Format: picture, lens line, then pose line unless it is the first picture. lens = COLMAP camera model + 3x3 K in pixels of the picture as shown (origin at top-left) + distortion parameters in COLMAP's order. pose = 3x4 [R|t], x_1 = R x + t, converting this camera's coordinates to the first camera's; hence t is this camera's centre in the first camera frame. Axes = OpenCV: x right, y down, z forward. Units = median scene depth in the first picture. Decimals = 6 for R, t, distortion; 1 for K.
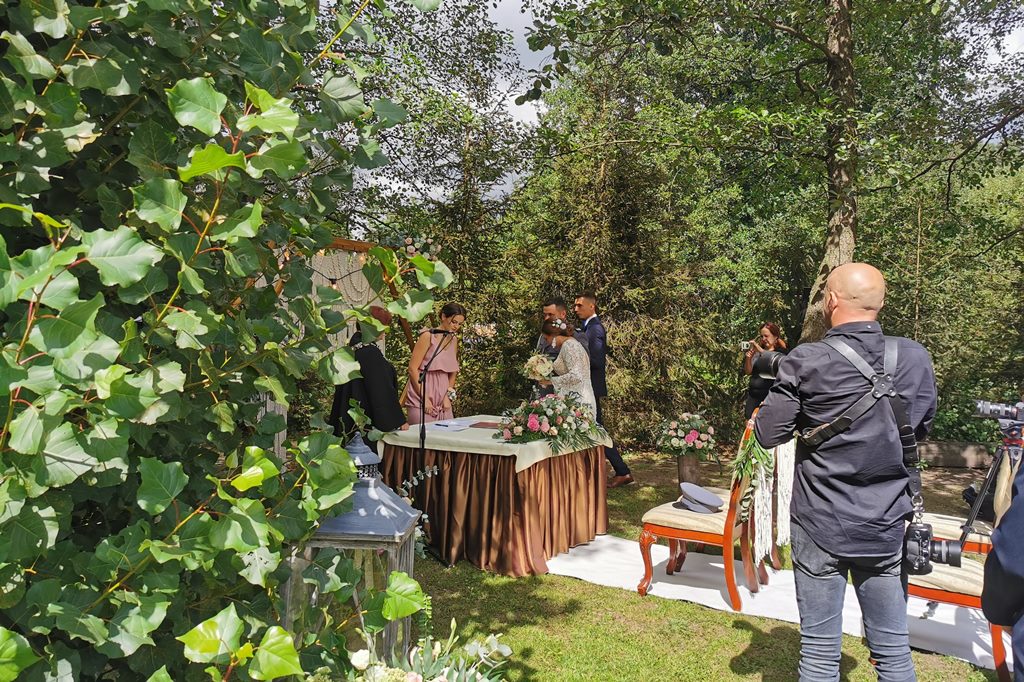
lens RADIAL K [[787.5, 0, 507.3], [0, 787.5, 297.7], [0, 0, 1]] dist [0.049126, -0.043451]
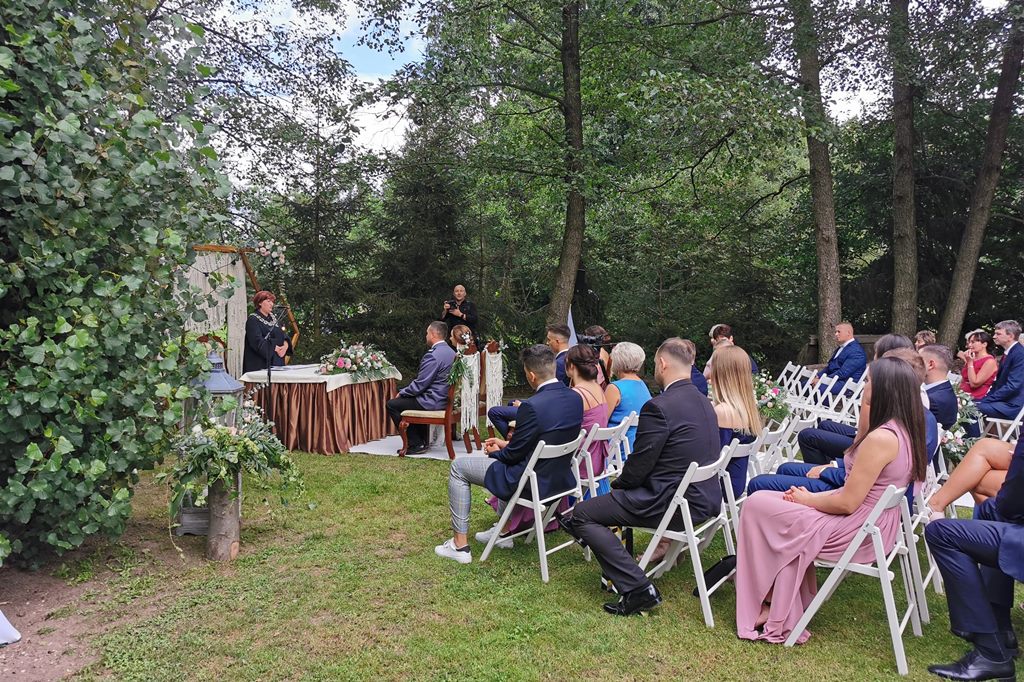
lens RADIAL K [[791.3, 0, 505.3], [0, 791.3, 304.2], [0, 0, 1]] dist [0.103124, -0.166648]
pose [[0.991078, -0.027351, 0.130450, 0.155444], [0.022546, 0.999017, 0.038177, -0.011999], [-0.131366, -0.034895, 0.990720, -0.618031]]
